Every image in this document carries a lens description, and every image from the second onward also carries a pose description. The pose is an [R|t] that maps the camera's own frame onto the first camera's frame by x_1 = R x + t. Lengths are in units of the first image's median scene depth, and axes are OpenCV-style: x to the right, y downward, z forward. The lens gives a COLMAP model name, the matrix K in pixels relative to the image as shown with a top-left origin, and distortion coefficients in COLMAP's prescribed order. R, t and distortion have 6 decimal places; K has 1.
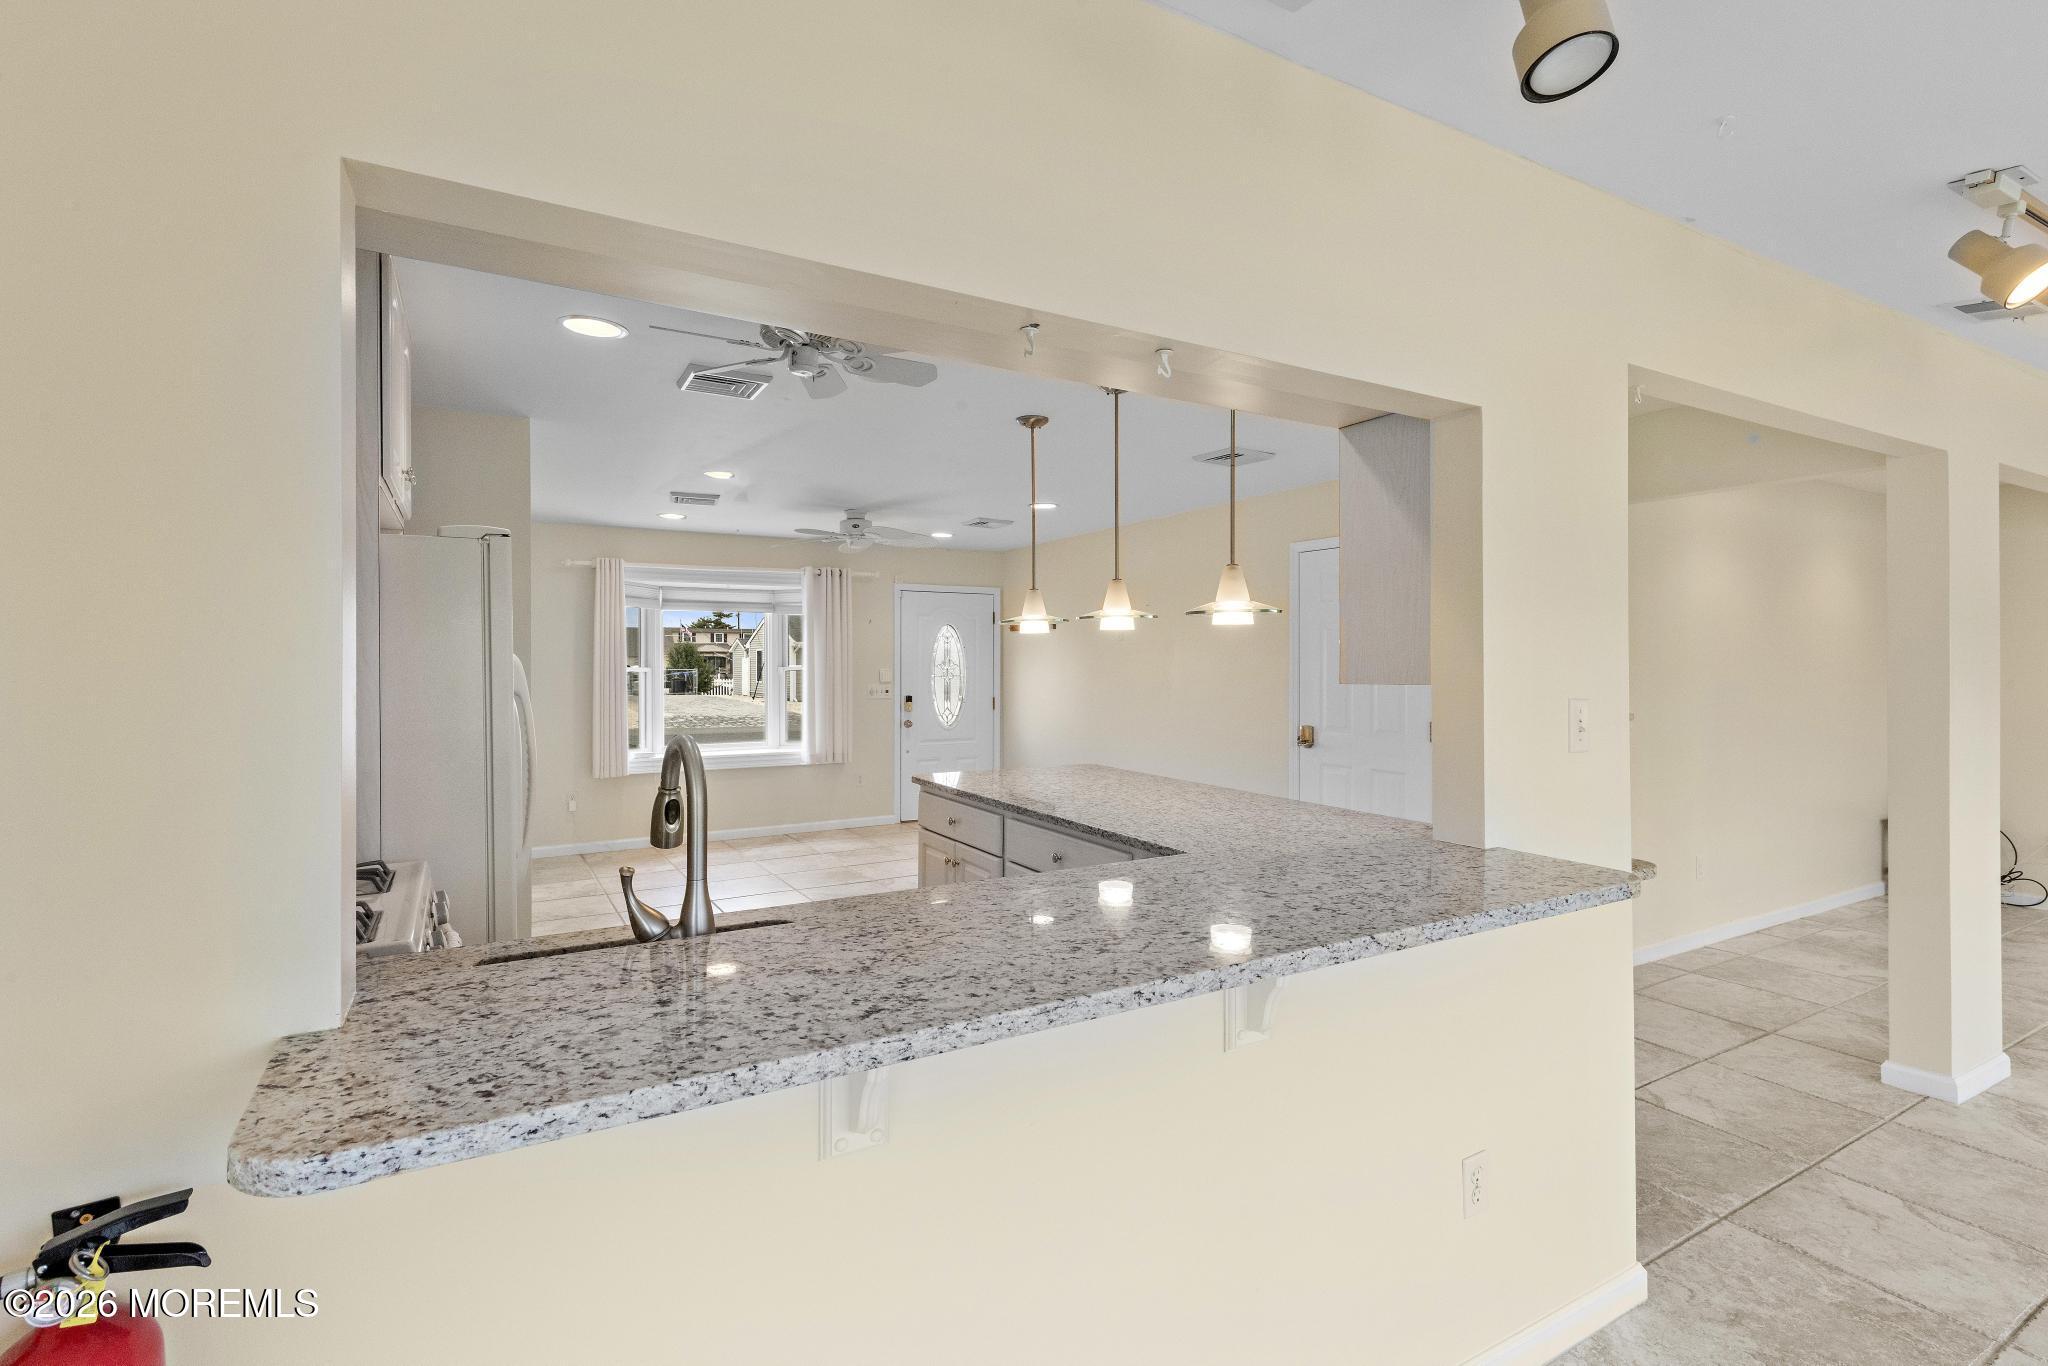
lens RADIAL K [[953.0, 0, 1033.9], [0, 953.0, 663.9], [0, 0, 1]] dist [-0.000022, 0.001675]
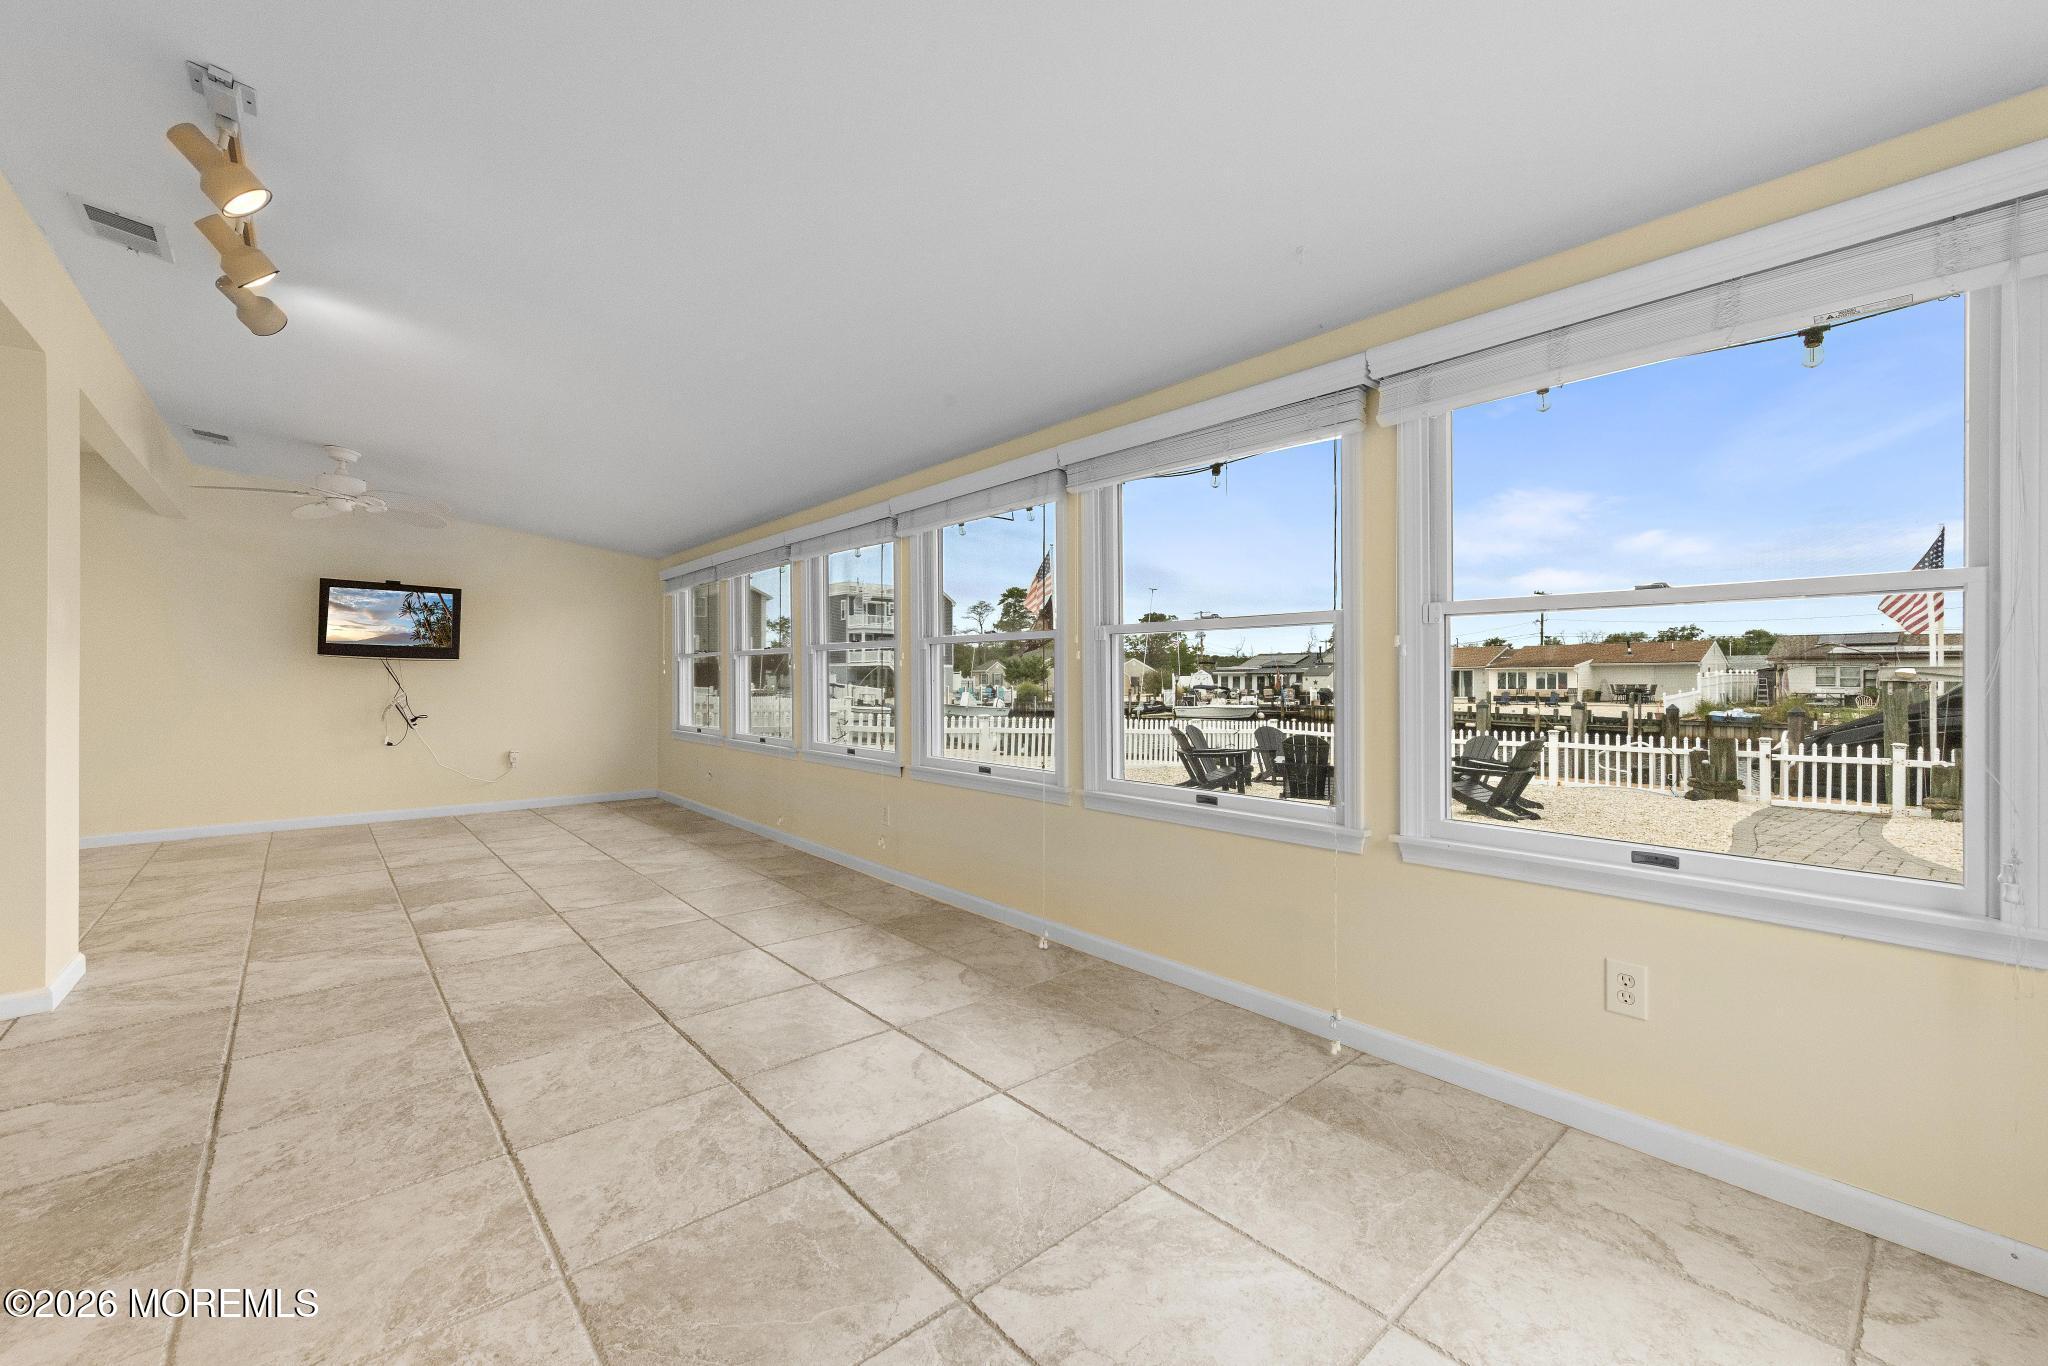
lens RADIAL K [[822.4, 0, 1018.1], [0, 822.4, 677.7], [0, 0, 1]] dist [0.003366, 0.000061]
pose [[-0.180565, 0.001283, 0.983562, -0.028629], [-0.003435, 0.999992, -0.001935, 0.047710], [-0.983557, -0.003728, -0.180560, 0.070494]]
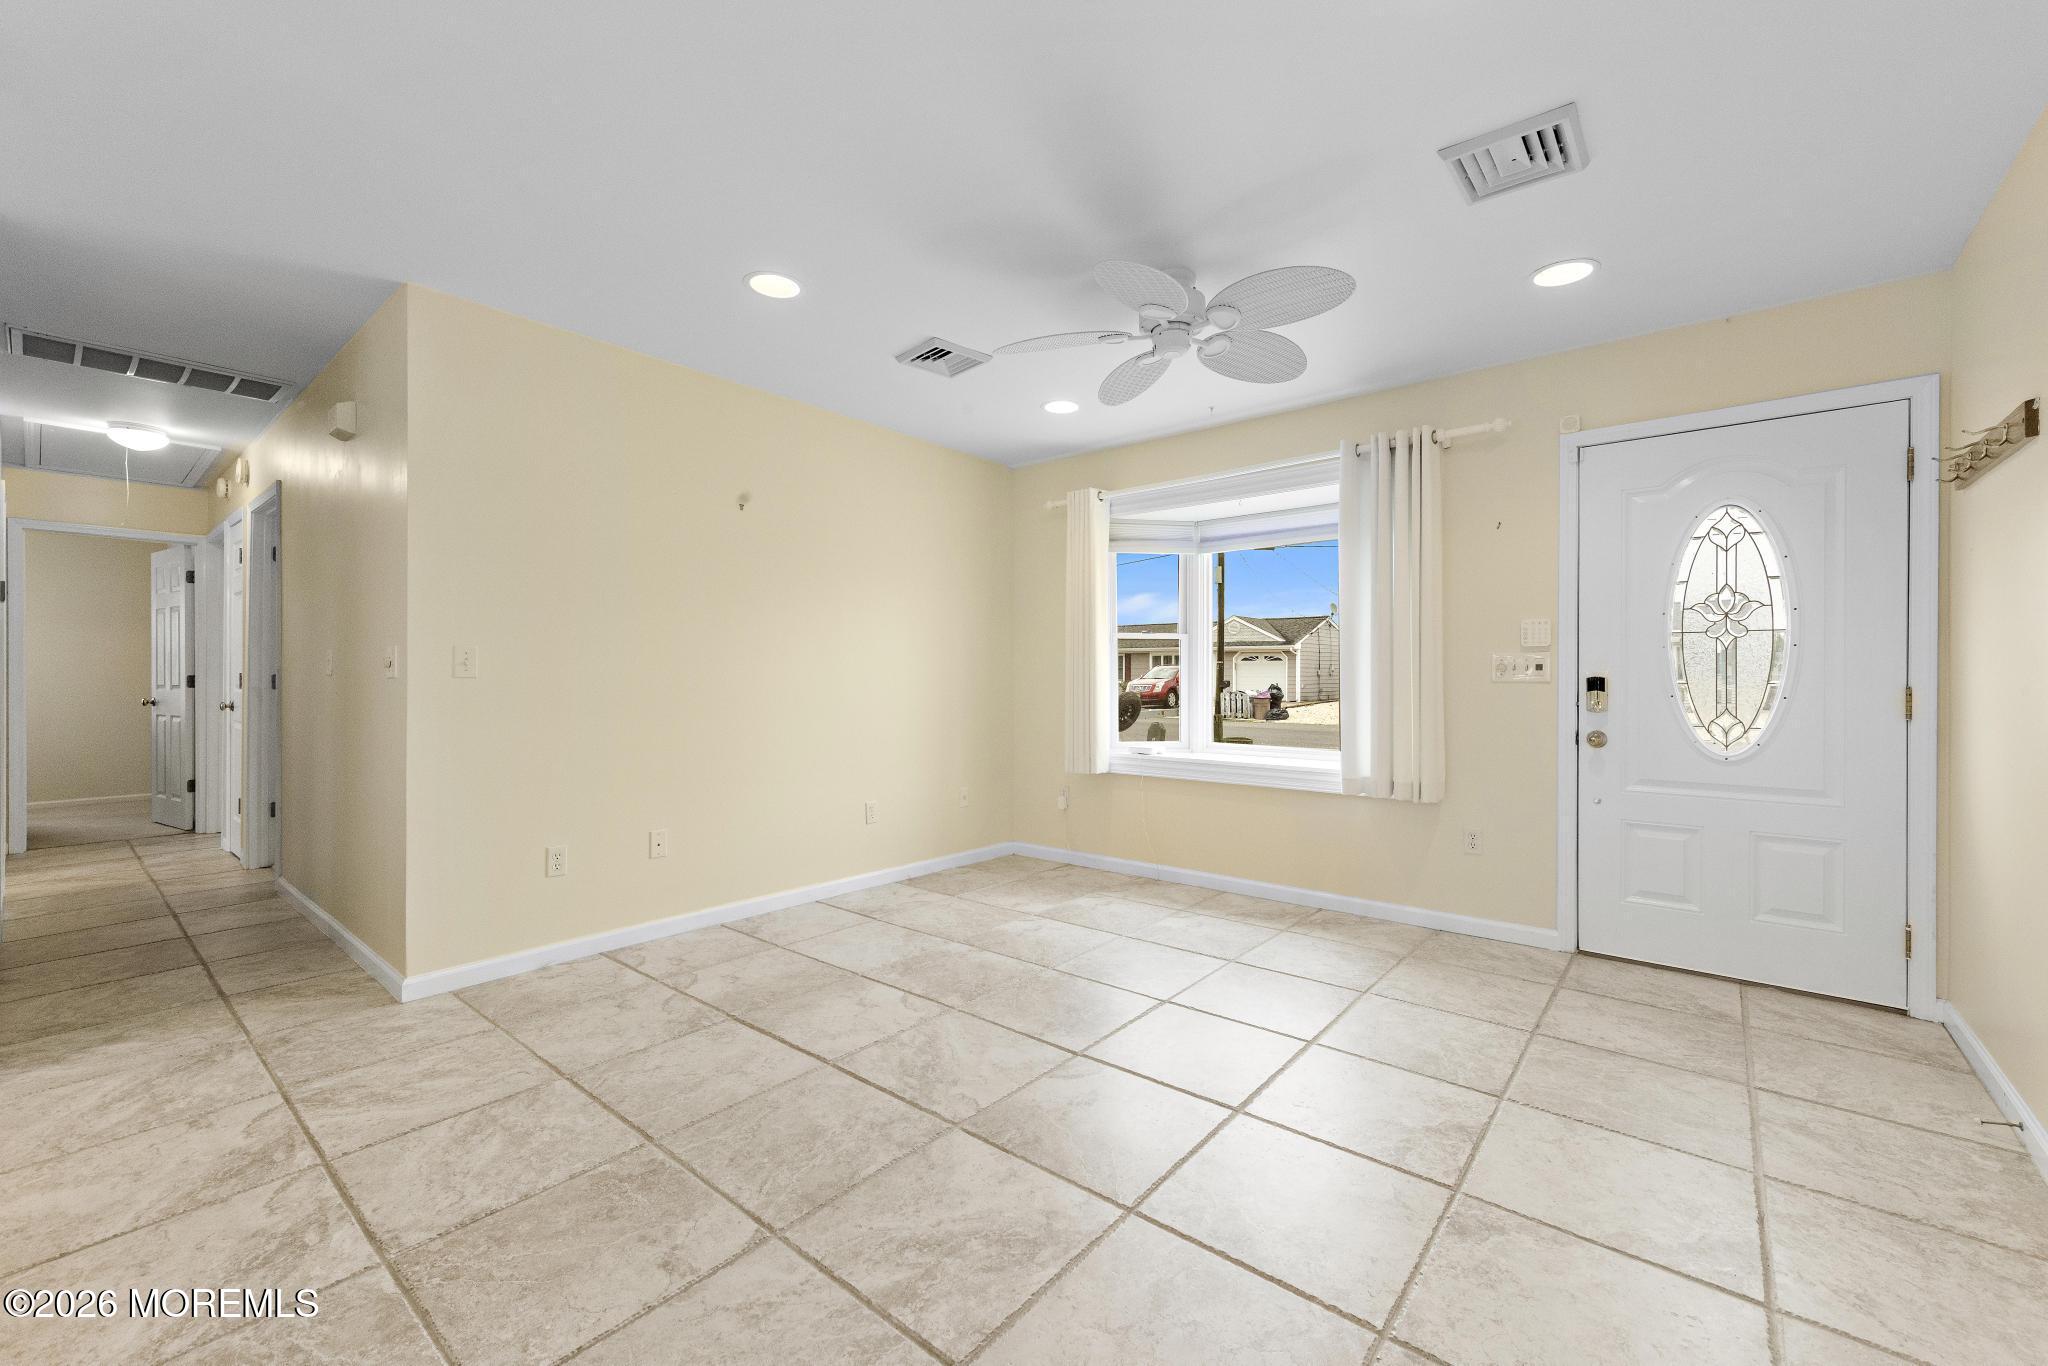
lens RADIAL K [[832.0, 0, 1043.7], [0, 832.0, 680.8], [0, 0, 1]] dist [0.007241, -0.000198]
pose [[0.350788, 0.005784, -0.936437, 0.172166], [0.001189, 0.999977, 0.006622, 0.037856], [0.936454, -0.003436, 0.350774, 0.721126]]
